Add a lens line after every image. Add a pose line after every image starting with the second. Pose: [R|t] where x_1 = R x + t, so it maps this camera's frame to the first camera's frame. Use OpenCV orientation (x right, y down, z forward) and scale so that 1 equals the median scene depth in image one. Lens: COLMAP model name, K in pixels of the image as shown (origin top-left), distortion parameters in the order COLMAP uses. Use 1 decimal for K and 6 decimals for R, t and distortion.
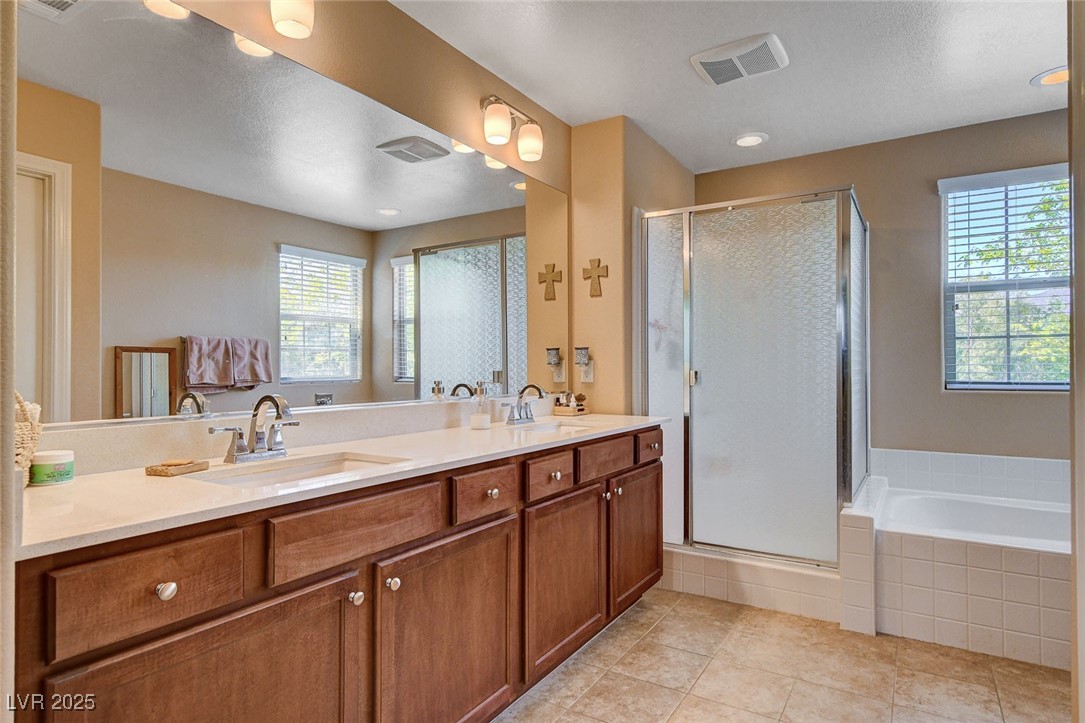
lens RADIAL K [[600.0, 0, 542.5], [0, 600.0, 361.5], [0, 0, 1]] dist [0.000035, -0.000719]
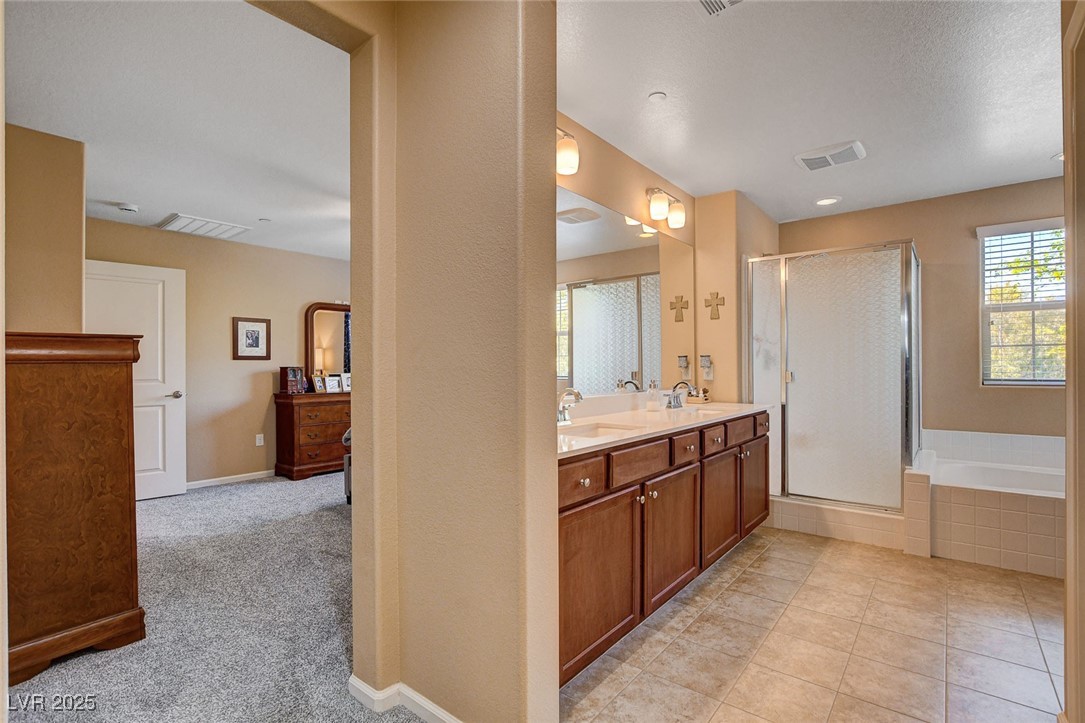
lens RADIAL K [[507.6, 0, 543.7], [0, 507.6, 365.9], [0, 0, 1]] dist [-0.015736, 0.000430]
pose [[0.993066, -0.003224, -0.117517, -0.188865], [0.004363, 0.999946, 0.009437, -0.012505], [0.117480, -0.009884, 0.993026, -0.251323]]
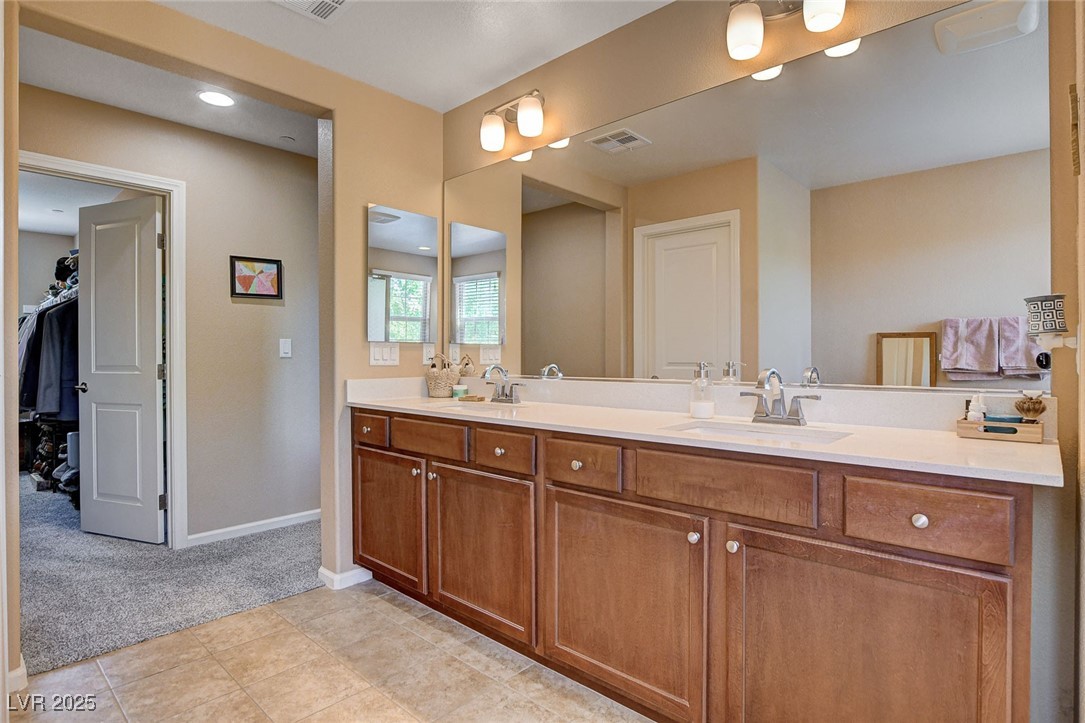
lens RADIAL K [[561.3, 0, 542.5], [0, 561.3, 361.5], [0, 0, 1]] dist [-0.011187, -0.000037]
pose [[-0.175147, 0.011277, -0.984478, 0.603605], [0.009036, 0.999911, 0.009846, 0.015989], [0.984501, -0.007171, -0.175233, 0.763391]]
